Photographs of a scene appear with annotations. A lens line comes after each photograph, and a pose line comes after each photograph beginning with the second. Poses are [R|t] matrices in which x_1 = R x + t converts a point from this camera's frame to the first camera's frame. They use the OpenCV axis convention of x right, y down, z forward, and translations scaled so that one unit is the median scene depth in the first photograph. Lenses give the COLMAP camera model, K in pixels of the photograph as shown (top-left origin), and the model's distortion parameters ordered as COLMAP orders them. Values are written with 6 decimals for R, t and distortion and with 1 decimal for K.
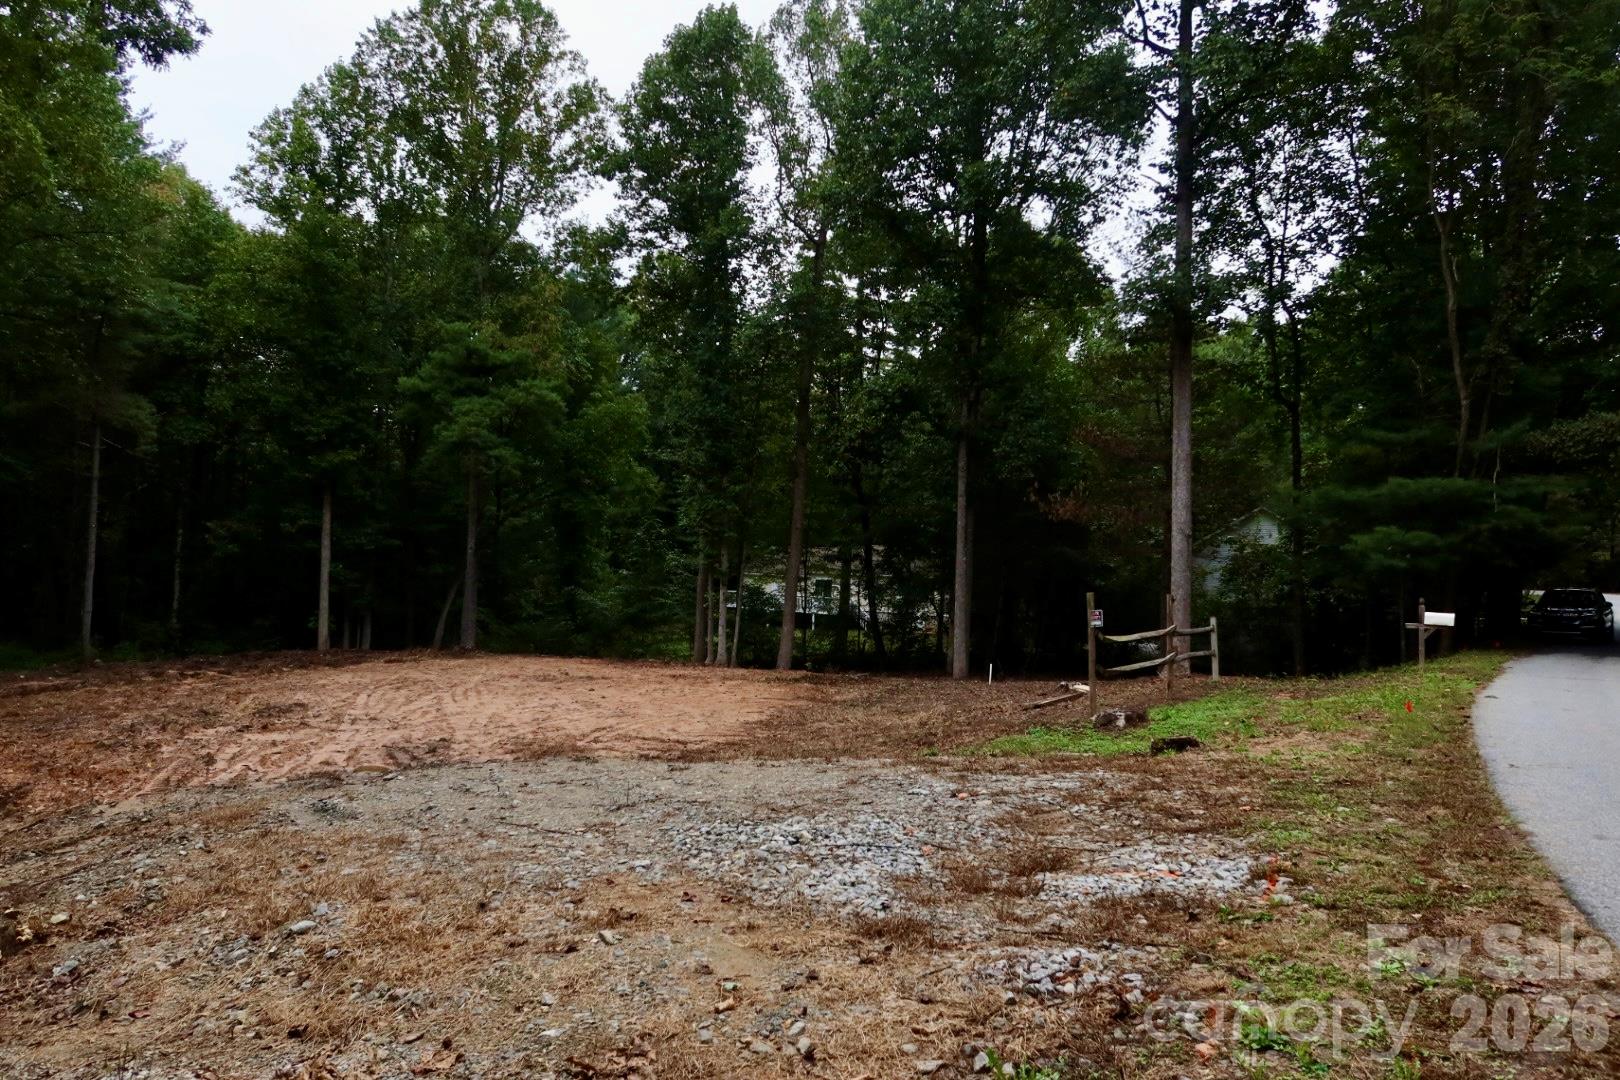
lens RADIAL K [[1114.8, 0, 800.1], [0, 1114.8, 540.6], [0, 0, 1]] dist [-0.025397, 0.009142]
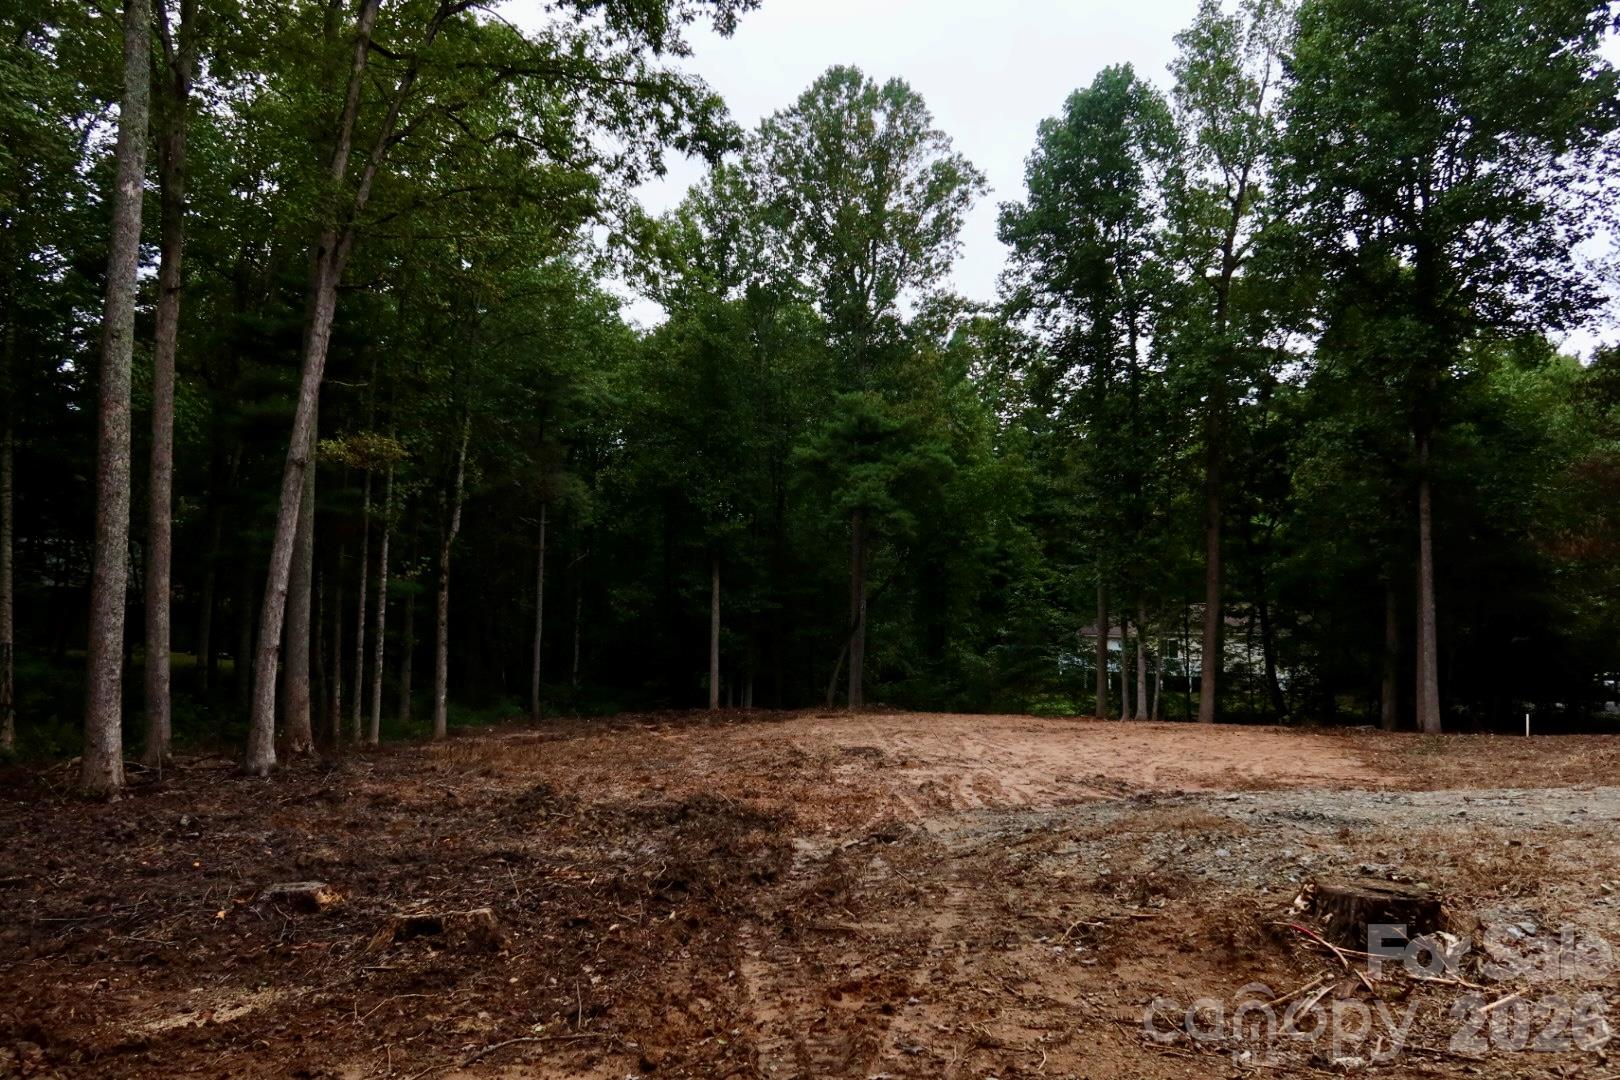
lens RADIAL K [[1114.8, 0, 795.2], [0, 1114.8, 540.9], [0, 0, 1]] dist [-0.025397, 0.009142]
pose [[0.974039, -0.031903, -0.224120, -0.143397], [0.017660, 0.997711, -0.065272, 0.011108], [0.225689, 0.059620, 0.972373, -0.025006]]
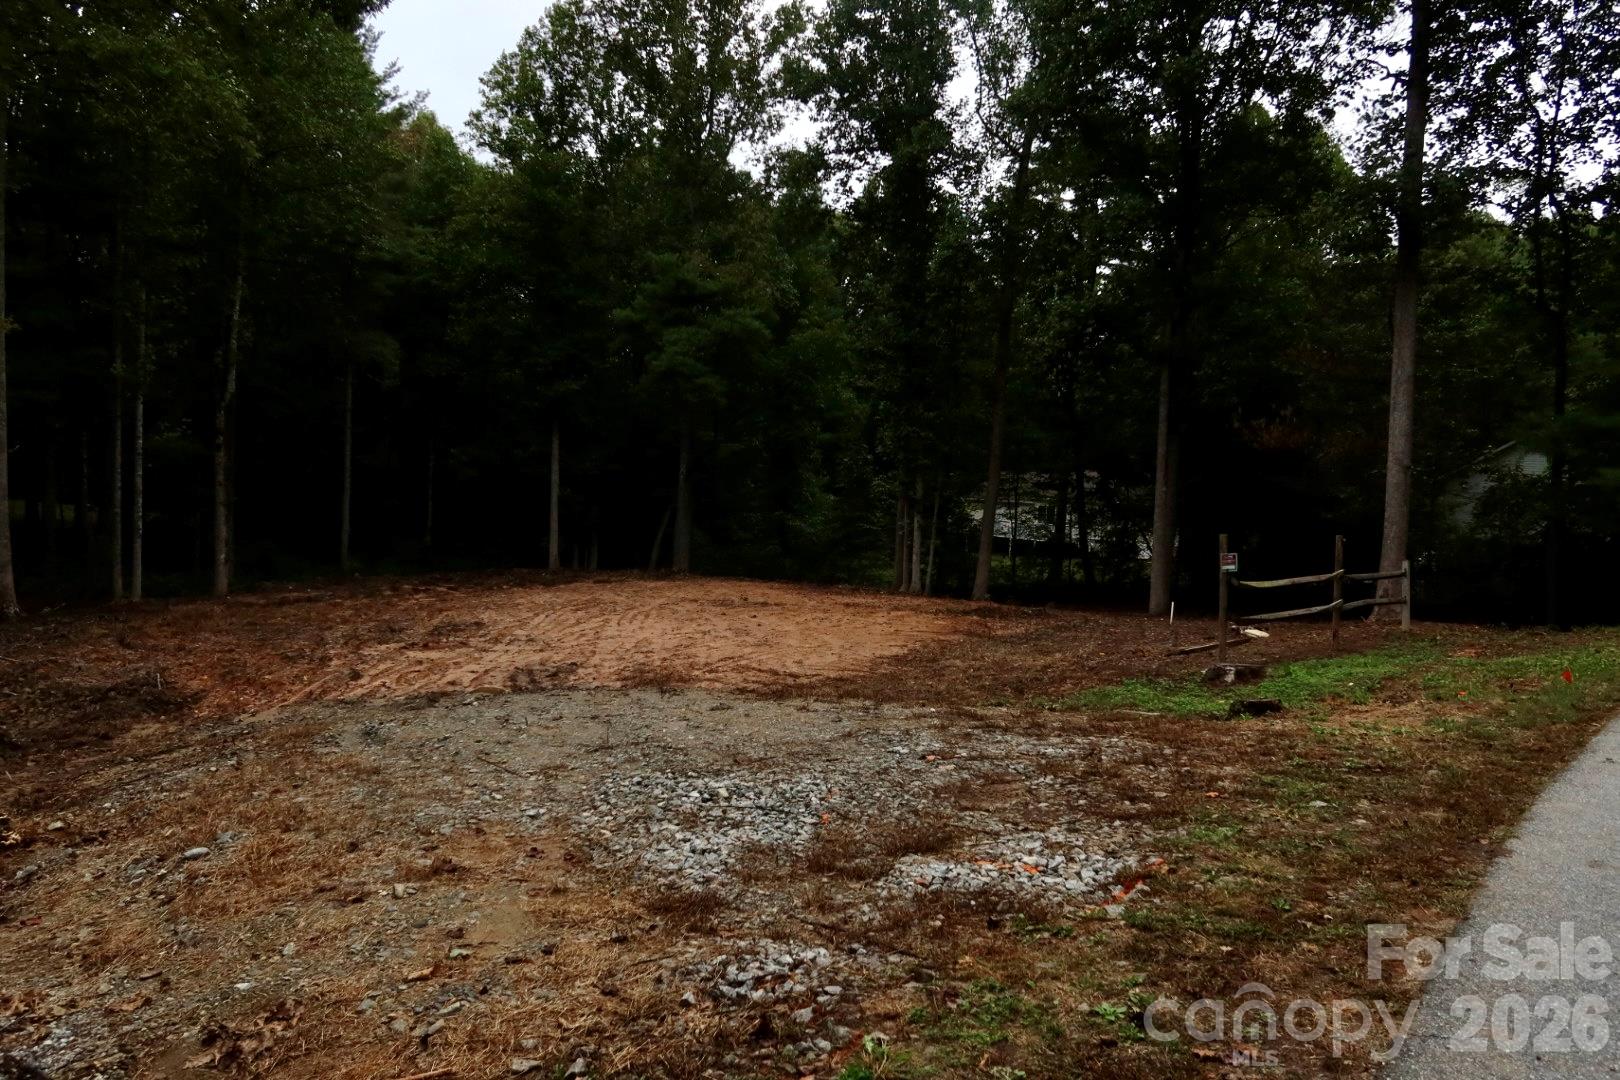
lens RADIAL K [[1114.8, 0, 802.0], [0, 1114.8, 538.2], [0, 0, 1]] dist [-0.025397, 0.009142]
pose [[0.976093, 0.016287, -0.216742, 0.045496], [-0.001680, 0.997724, 0.067410, -0.004311], [0.217346, -0.065434, 0.973899, 0.011293]]
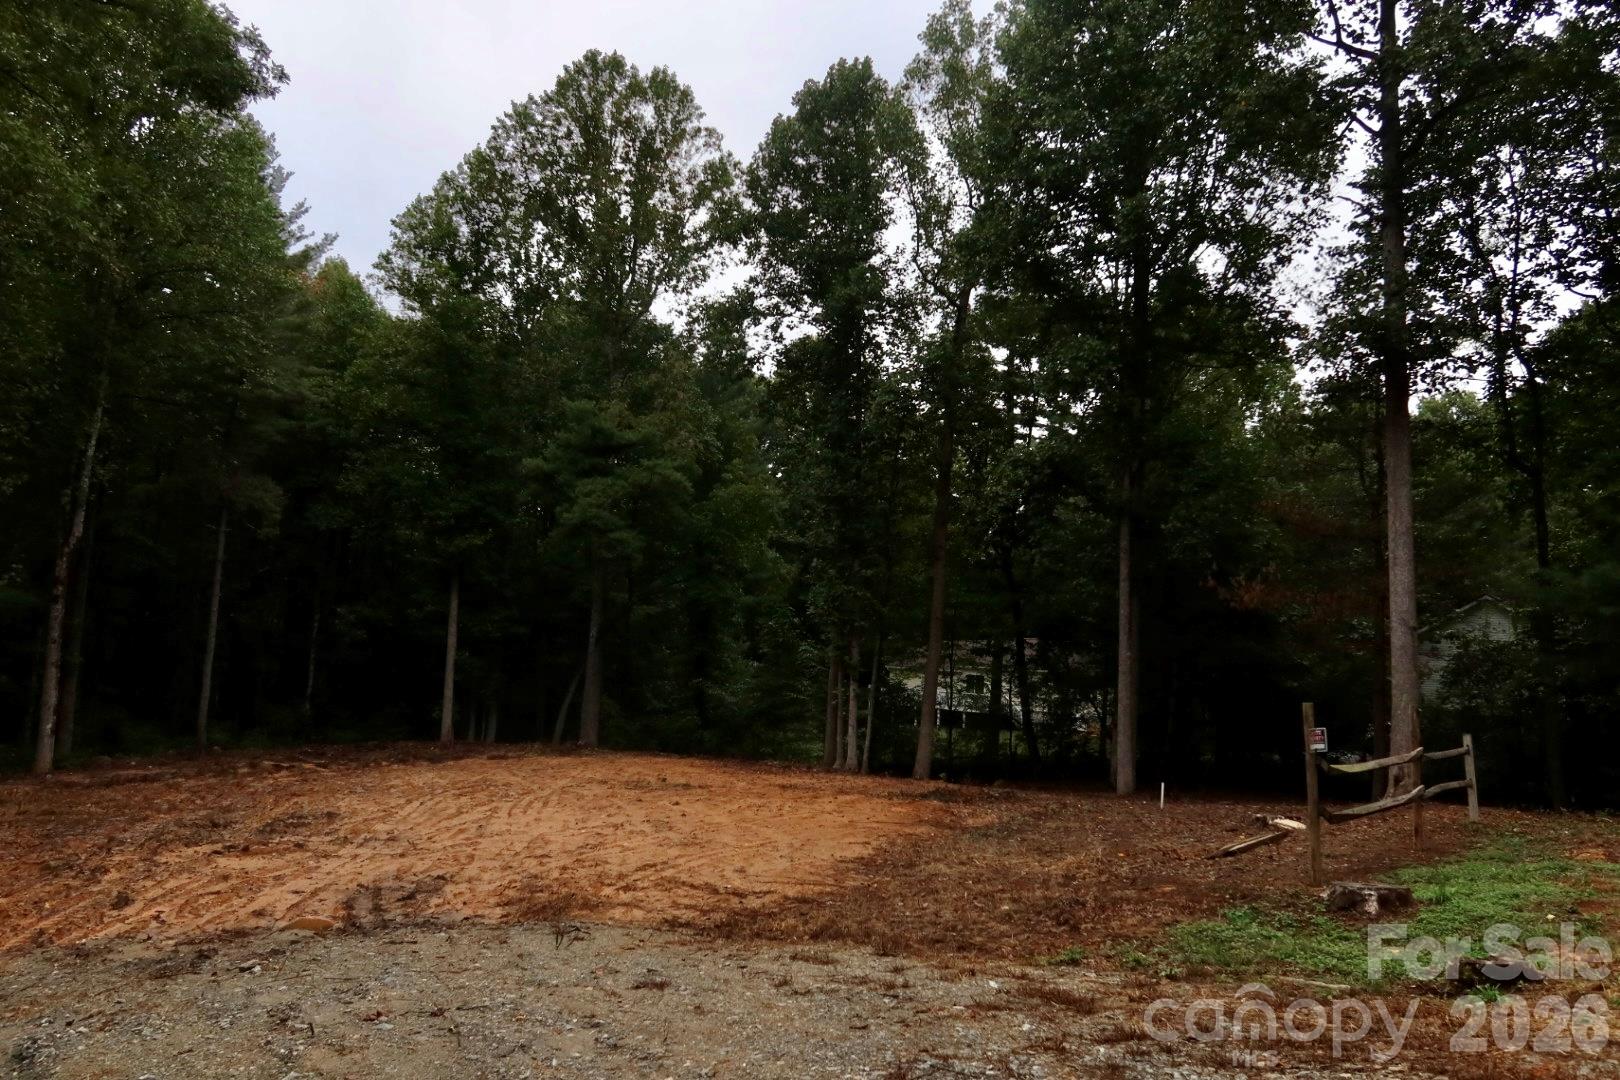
lens RADIAL K [[1114.8, 0, 798.9], [0, 1114.8, 542.4], [0, 0, 1]] dist [-0.025397, 0.009142]
pose [[0.989759, -0.002305, -0.142728, 0.015980], [-0.009340, 0.996681, -0.080867, 0.001907], [0.142441, 0.081372, 0.986453, 0.096060]]
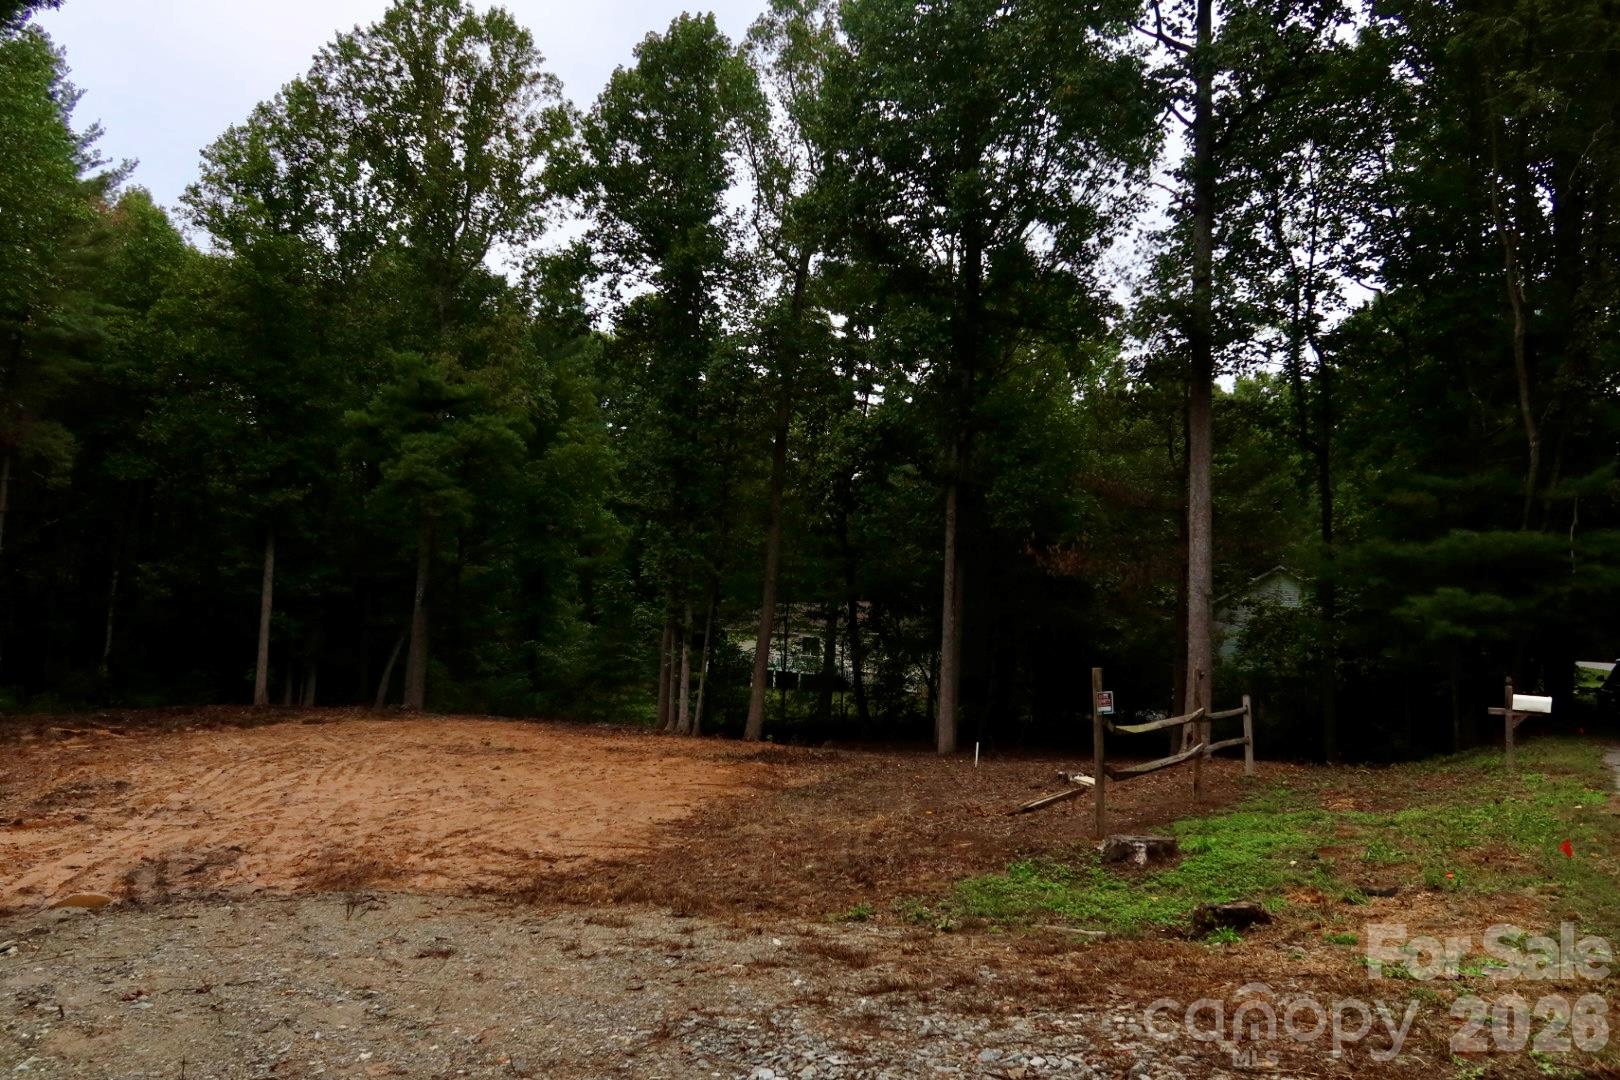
lens RADIAL K [[1114.8, 0, 797.7], [0, 1114.8, 542.7], [0, 0, 1]] dist [-0.025397, 0.009142]
pose [[0.999859, 0.016358, -0.003910, 0.023336], [-0.016527, 0.998714, -0.047920, 0.000746], [0.003121, 0.047978, 0.998844, 0.094786]]
